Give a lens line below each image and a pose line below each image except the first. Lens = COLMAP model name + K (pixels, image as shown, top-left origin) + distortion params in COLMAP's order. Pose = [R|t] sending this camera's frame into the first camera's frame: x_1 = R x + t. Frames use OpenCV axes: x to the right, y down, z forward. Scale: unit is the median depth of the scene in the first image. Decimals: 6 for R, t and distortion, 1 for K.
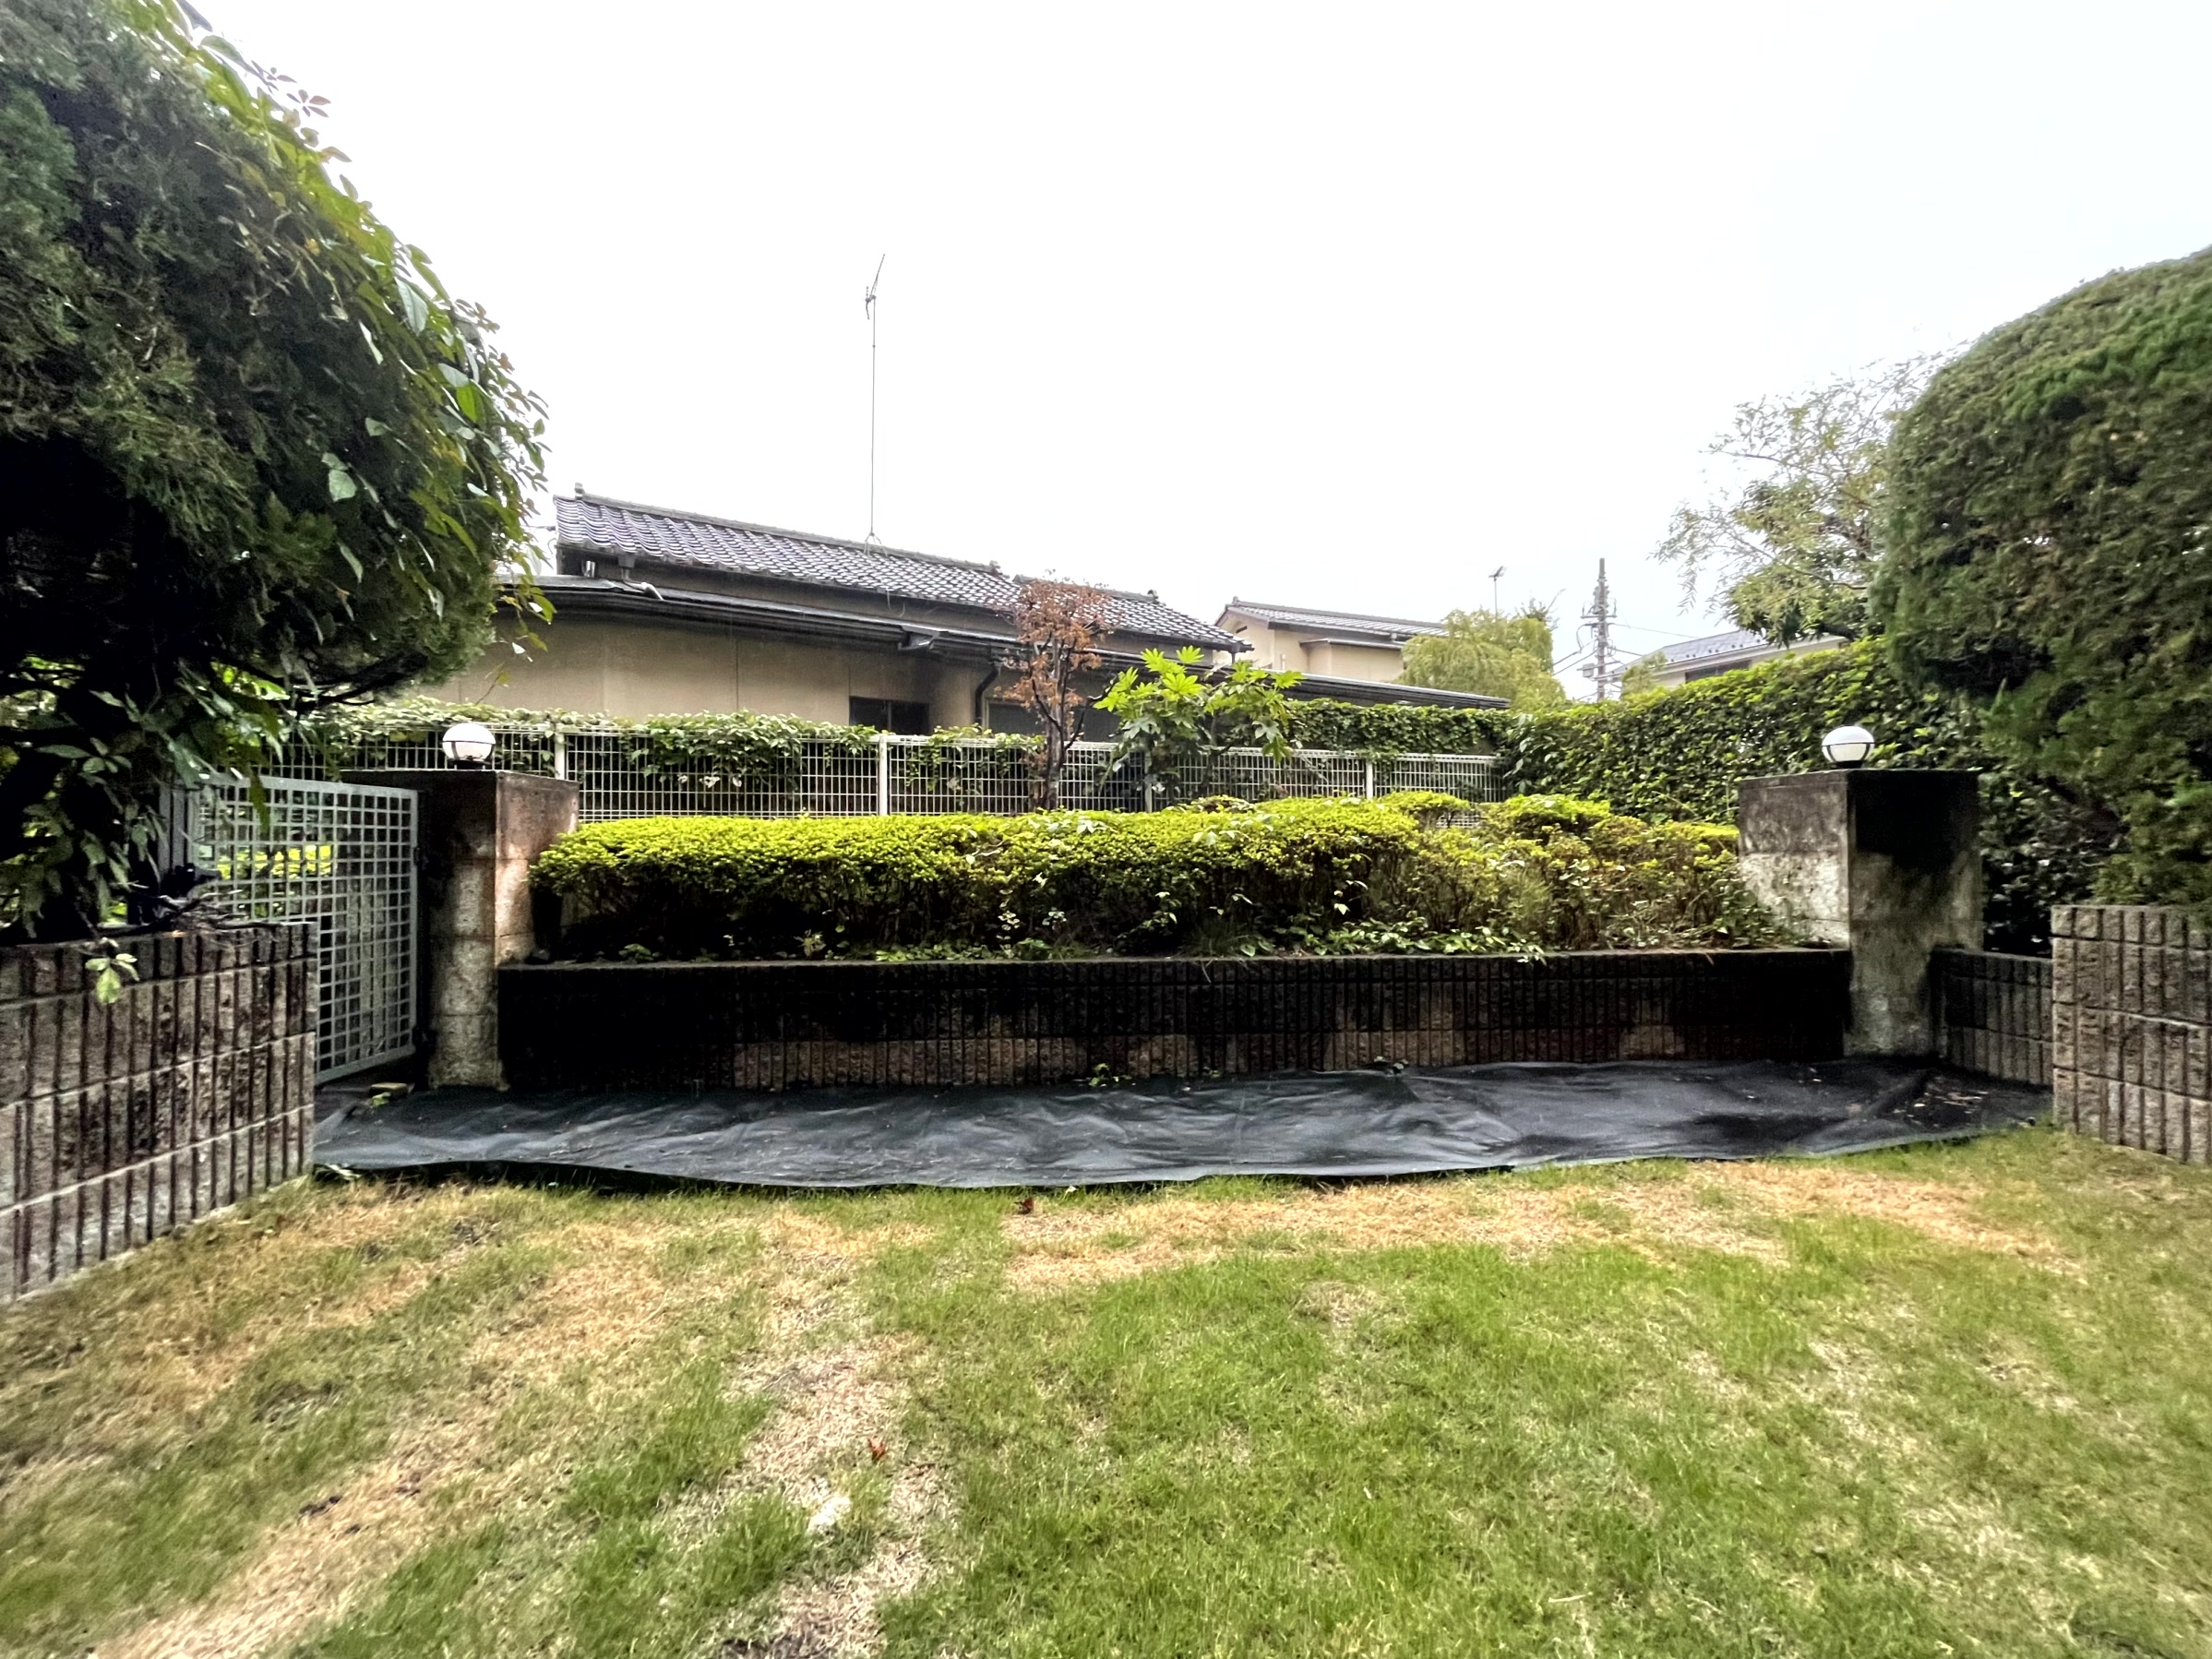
lens RADIAL K [[892.1, 0, 1104.2], [0, 892.1, 828.4], [0, 0, 1]] dist [0.000685, -0.001164]
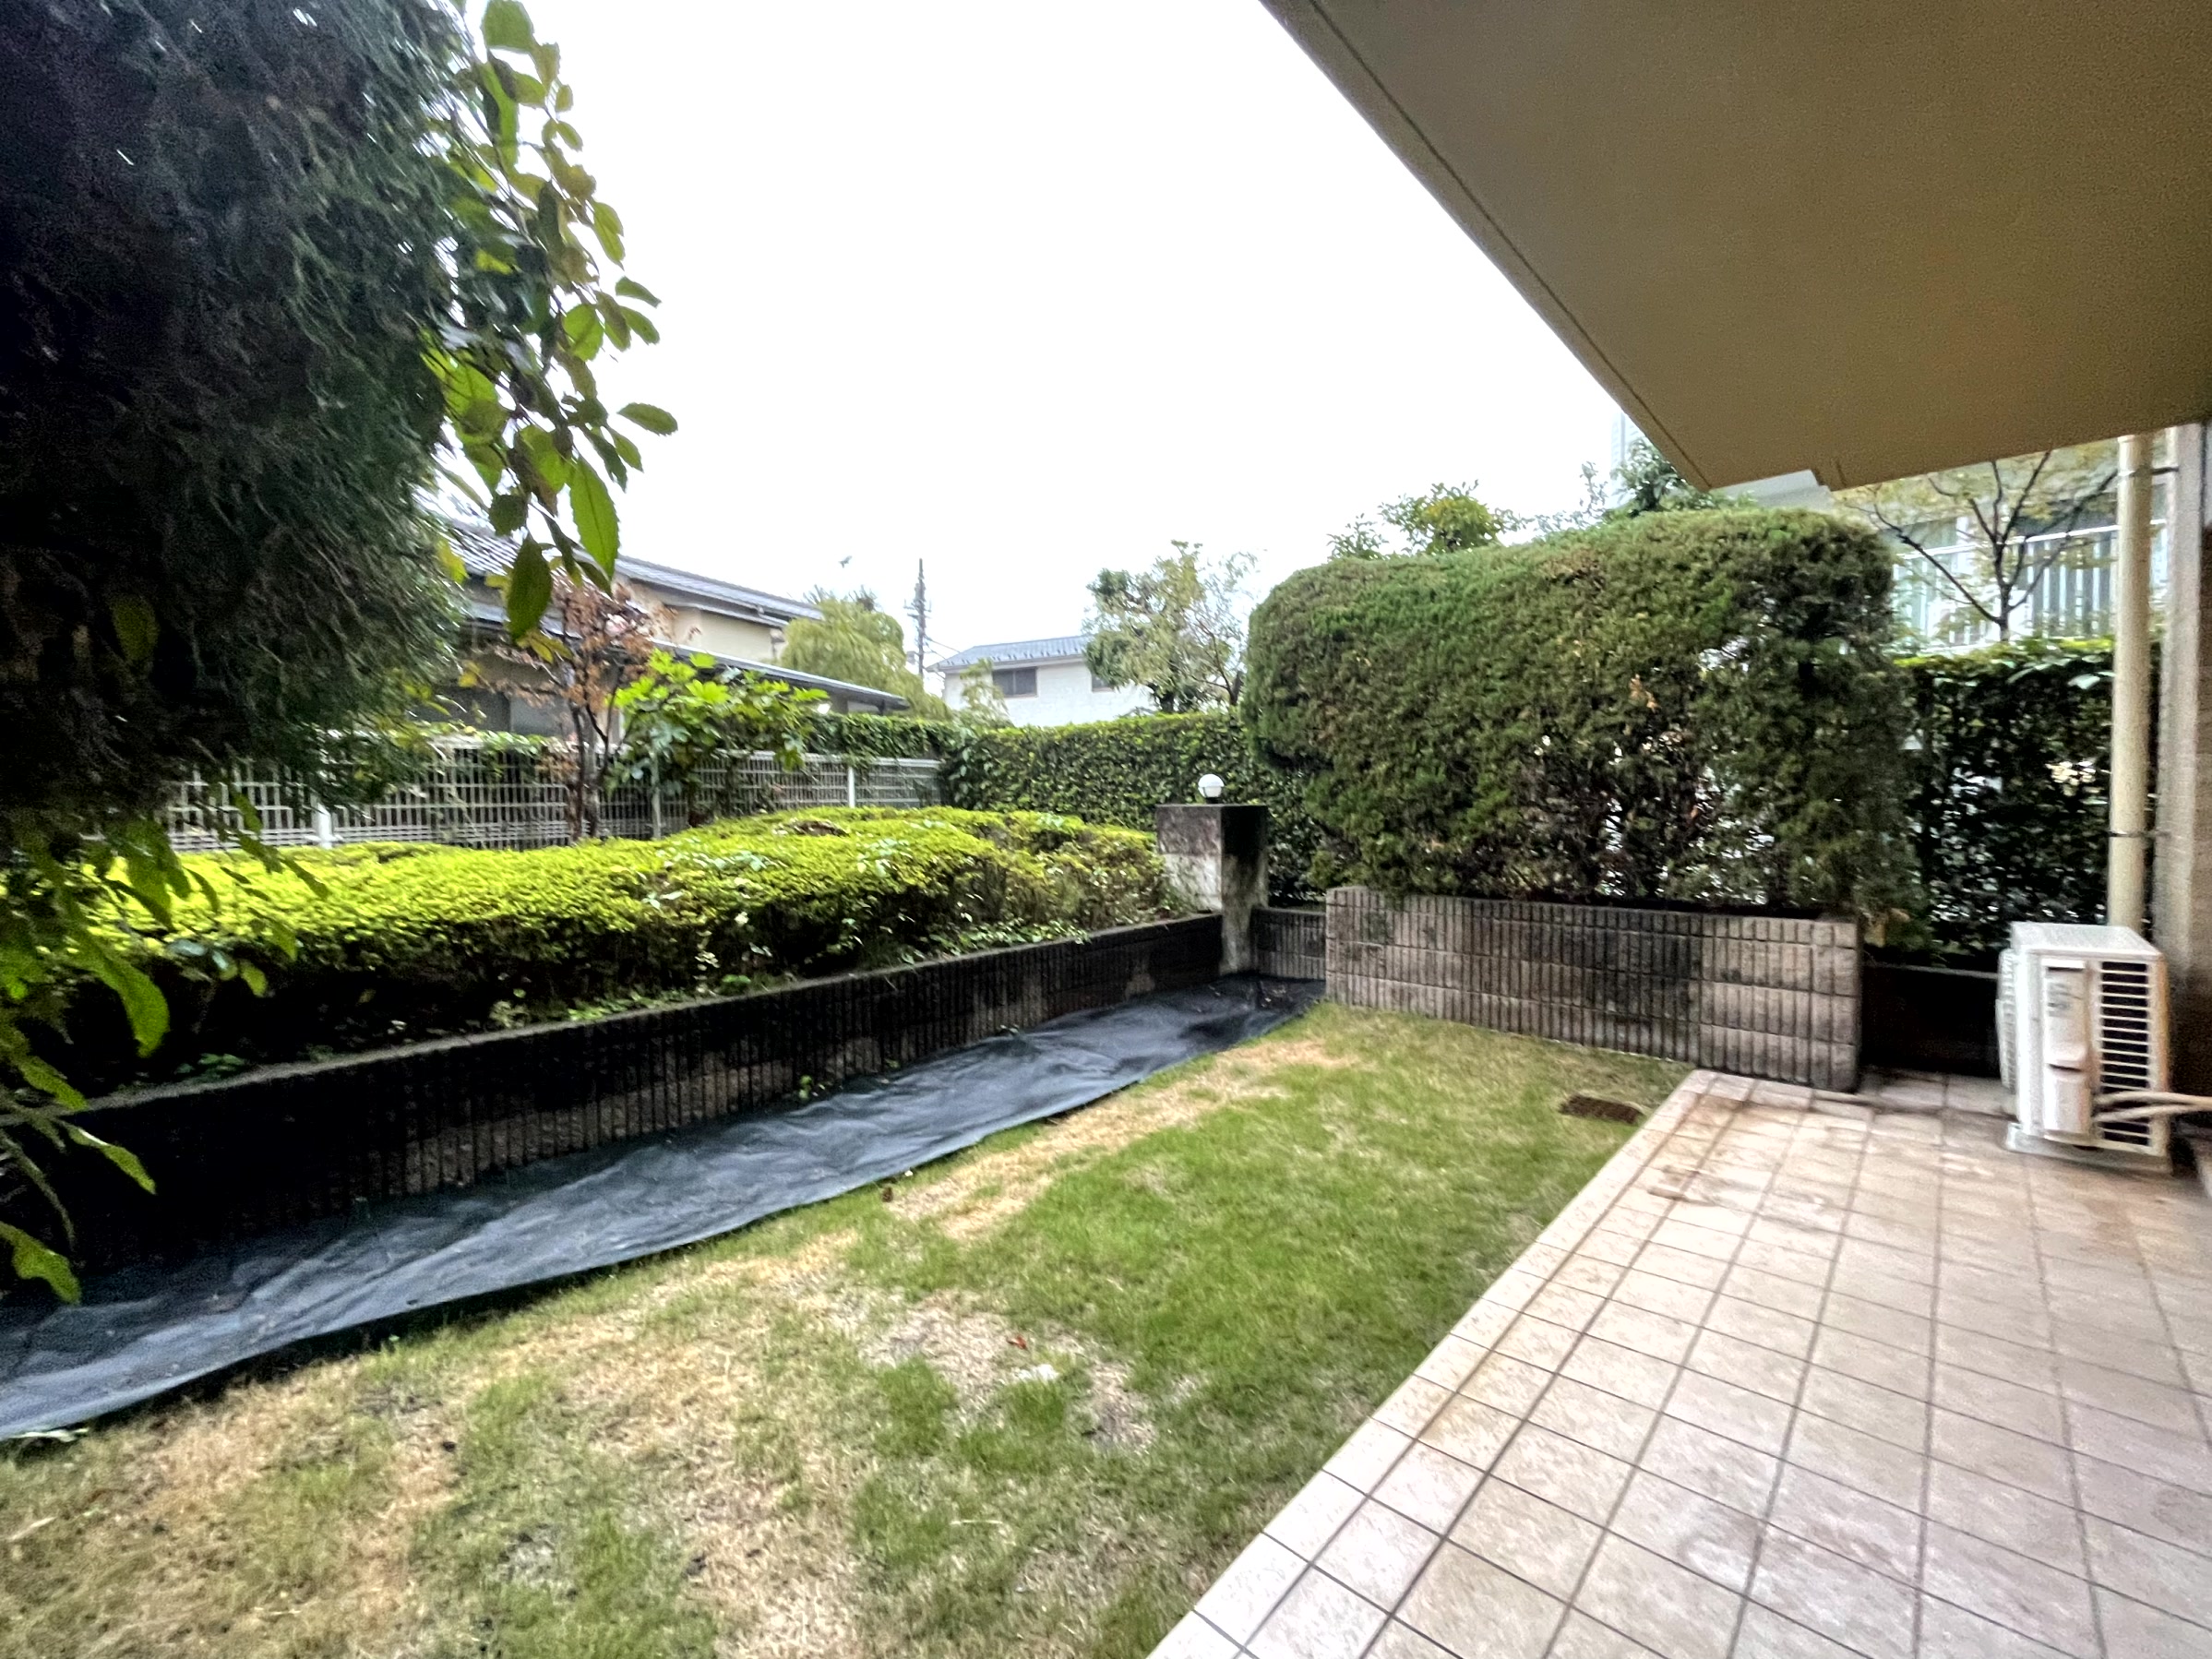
lens RADIAL K [[892.1, 0, 1109.7], [0, 892.1, 827.0], [0, 0, 1]] dist [0.000685, -0.001164]
pose [[0.728793, -0.025016, 0.684277, -0.480282], [-0.007275, 0.998993, 0.044269, -0.102899], [-0.684695, -0.037241, 0.727877, -0.073305]]
